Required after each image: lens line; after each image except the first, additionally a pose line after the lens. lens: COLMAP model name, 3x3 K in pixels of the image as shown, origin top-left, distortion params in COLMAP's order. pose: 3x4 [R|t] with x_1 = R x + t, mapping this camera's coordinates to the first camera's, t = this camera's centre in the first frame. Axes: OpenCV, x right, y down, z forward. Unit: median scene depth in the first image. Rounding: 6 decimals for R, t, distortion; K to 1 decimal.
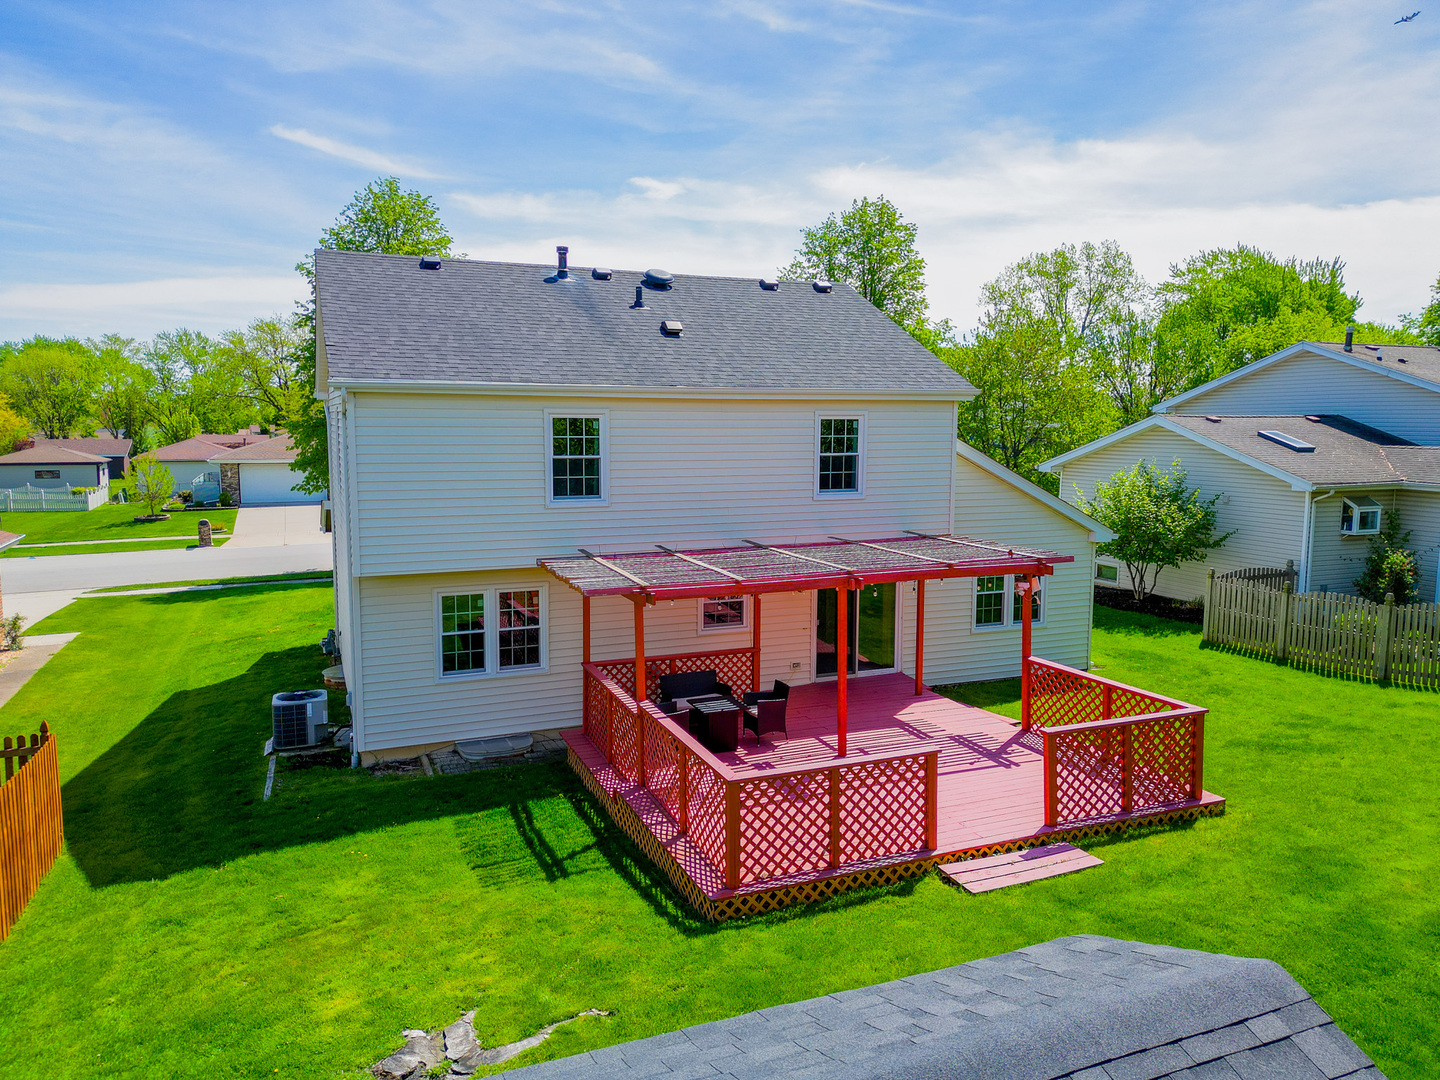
lens RADIAL K [[1019.5, 0, 718.6], [0, 1019.5, 536.0], [0, 0, 1]] dist [0.063120, -0.036579]
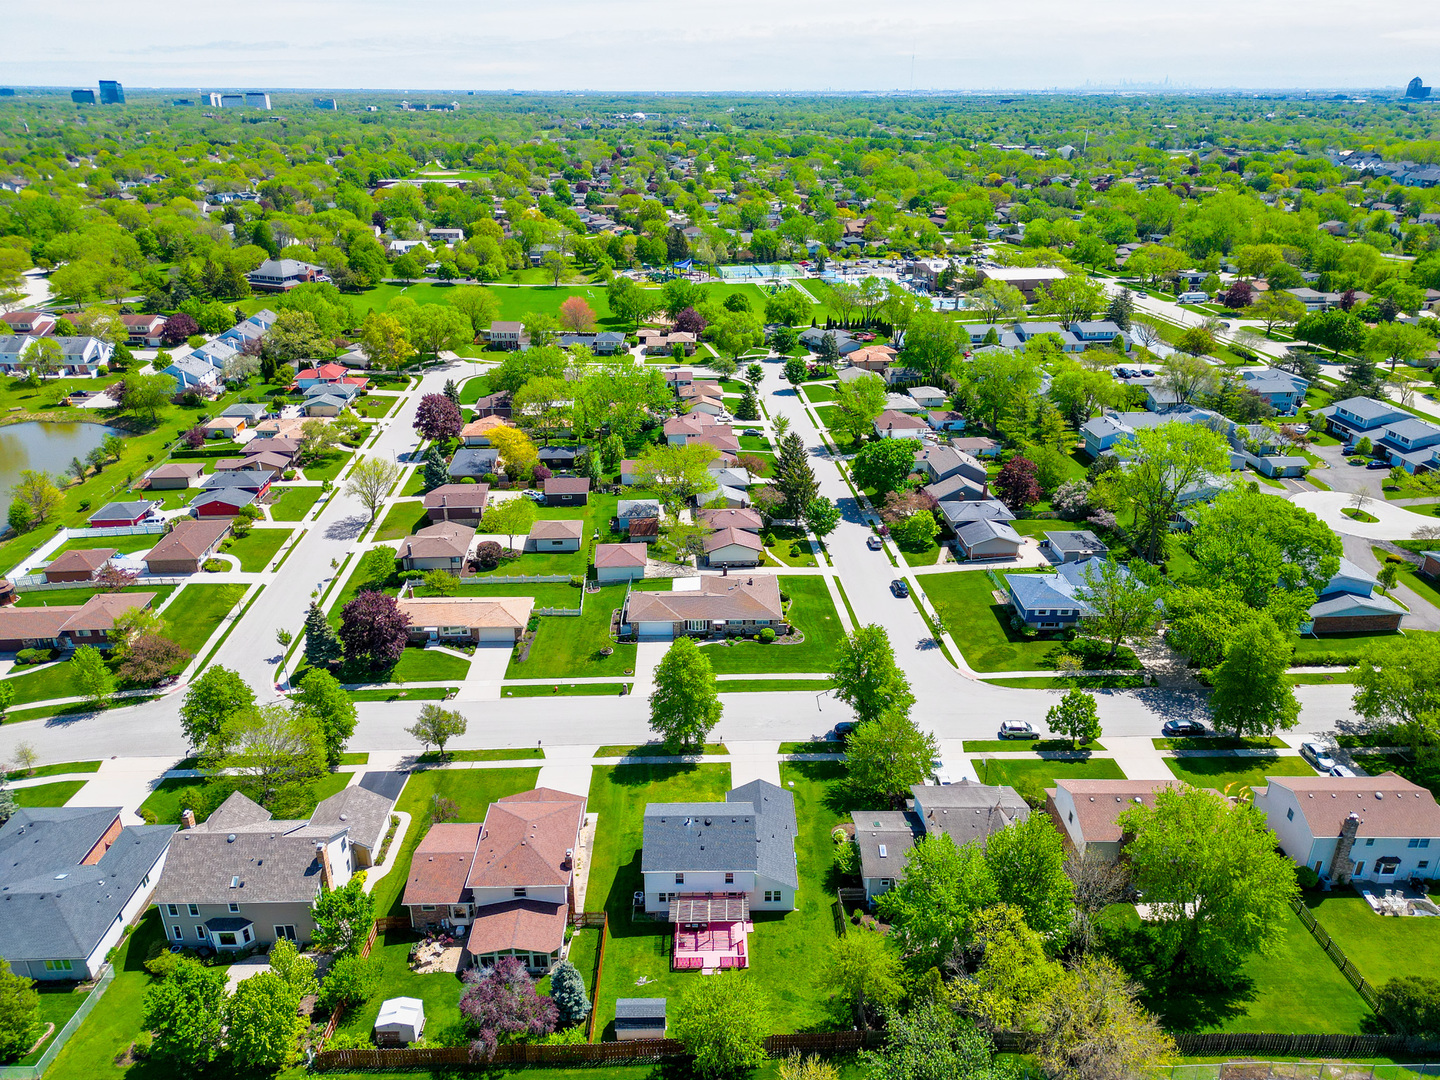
lens RADIAL K [[1019.5, 0, 712.7], [0, 1019.5, 537.8], [0, 0, 1]] dist [0.063120, -0.036579]
pose [[0.929317, 0.146263, -0.339081, 2.442553], [-0.044402, 0.955814, 0.290601, -5.107497], [0.366603, -0.255005, 0.894748, -5.205340]]
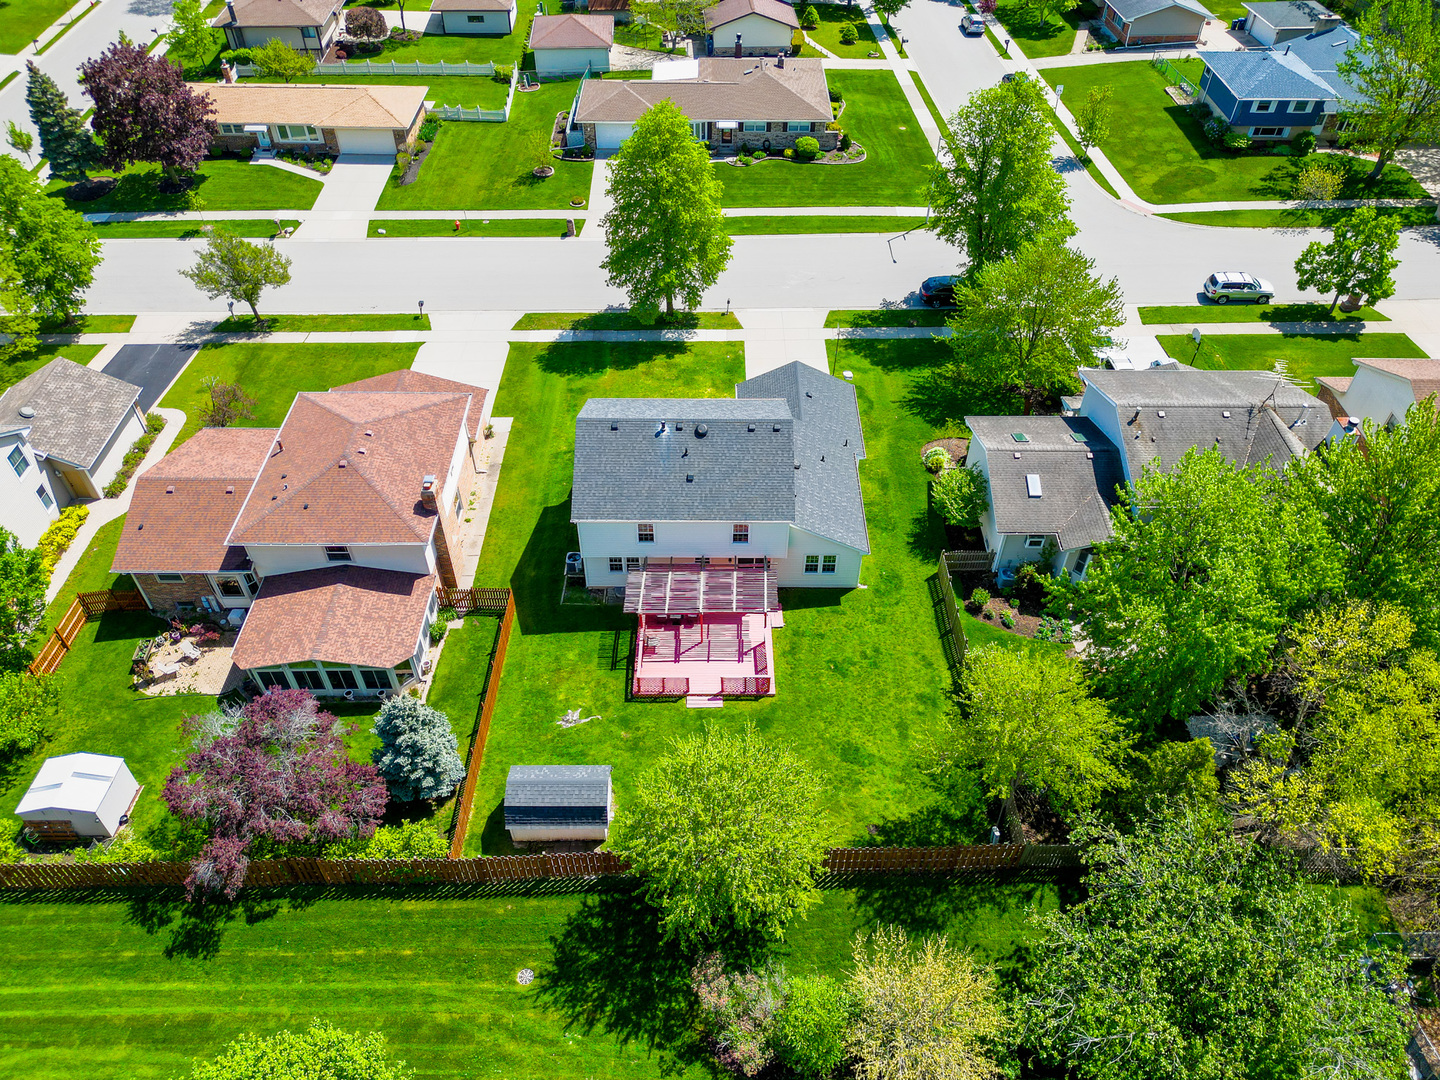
lens RADIAL K [[1019.5, 0, 709.8], [0, 1019.5, 542.9], [0, 0, 1]] dist [0.063120, -0.036579]
pose [[0.924545, 0.265980, -0.272895, 1.228811], [-0.048736, 0.792770, 0.607569, -2.667701], [0.377944, -0.548425, 0.745914, -1.742931]]
